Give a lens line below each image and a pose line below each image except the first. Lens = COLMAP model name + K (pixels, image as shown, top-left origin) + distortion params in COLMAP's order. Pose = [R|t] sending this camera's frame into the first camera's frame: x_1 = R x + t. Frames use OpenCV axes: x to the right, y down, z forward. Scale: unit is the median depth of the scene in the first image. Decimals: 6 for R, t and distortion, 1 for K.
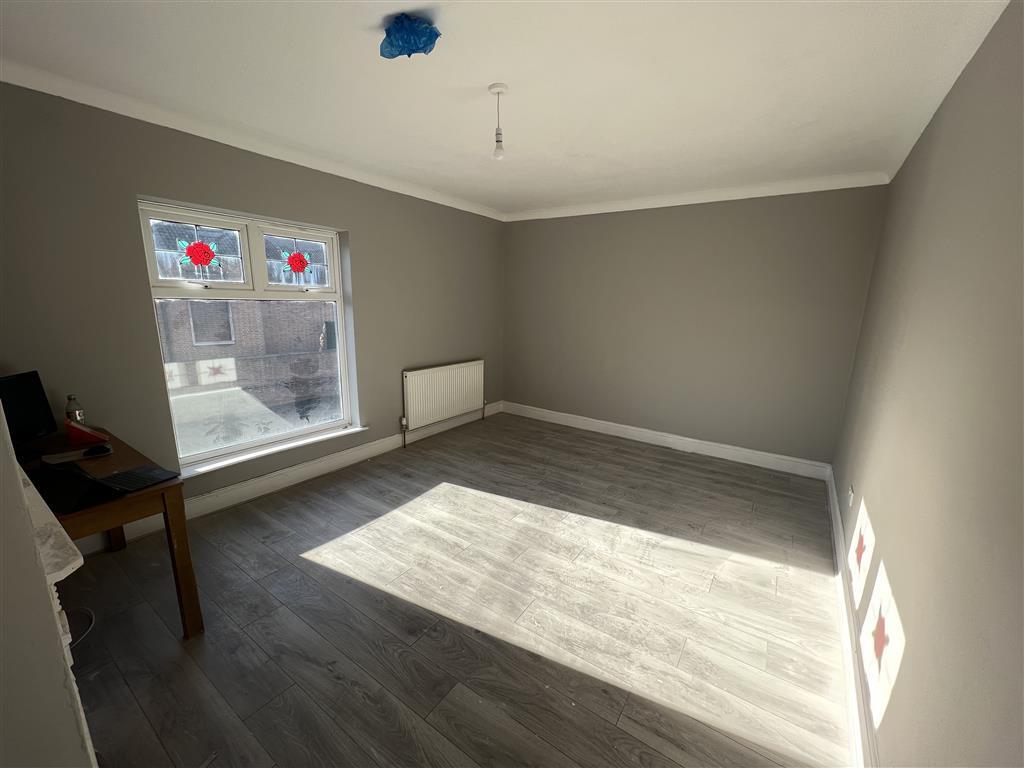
lens RADIAL K [[408.5, 0, 515.3], [0, 408.5, 385.4], [0, 0, 1]] dist [0.003158, 0.000365]
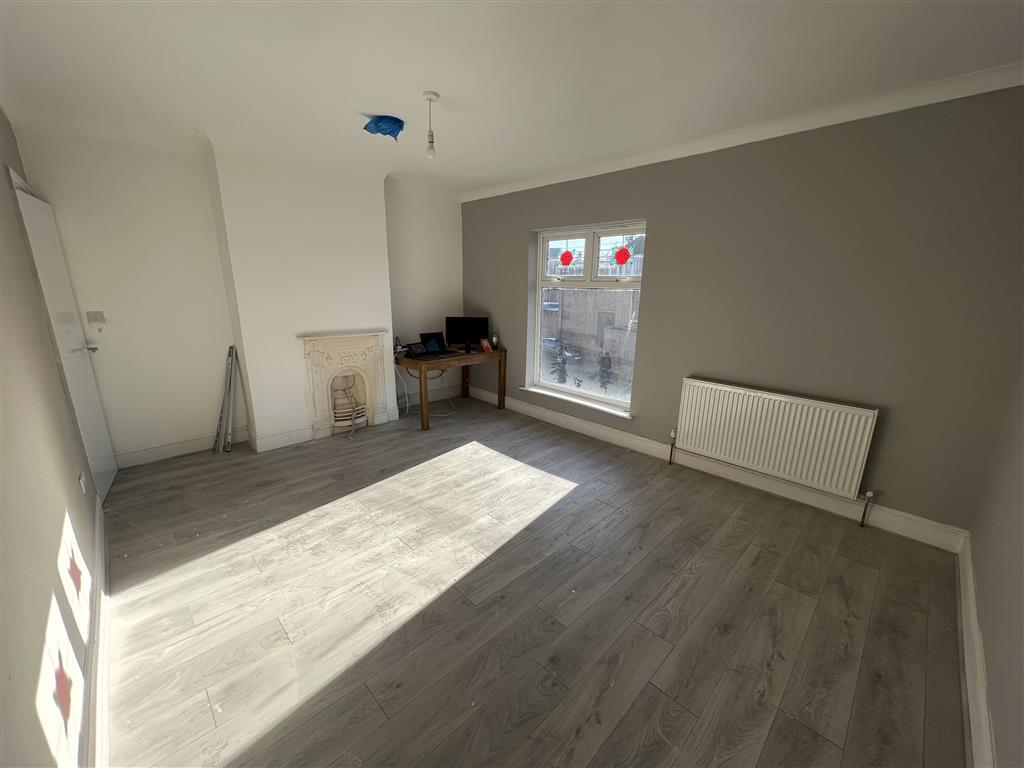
lens RADIAL K [[408.5, 0, 513.8], [0, 408.5, 390.3], [0, 0, 1]] dist [0.003158, 0.000365]
pose [[-0.190136, 0.224705, -0.955696, 0.886002], [-0.218150, 0.939448, 0.264286, -0.226442], [0.957214, 0.258735, -0.129604, 1.183956]]
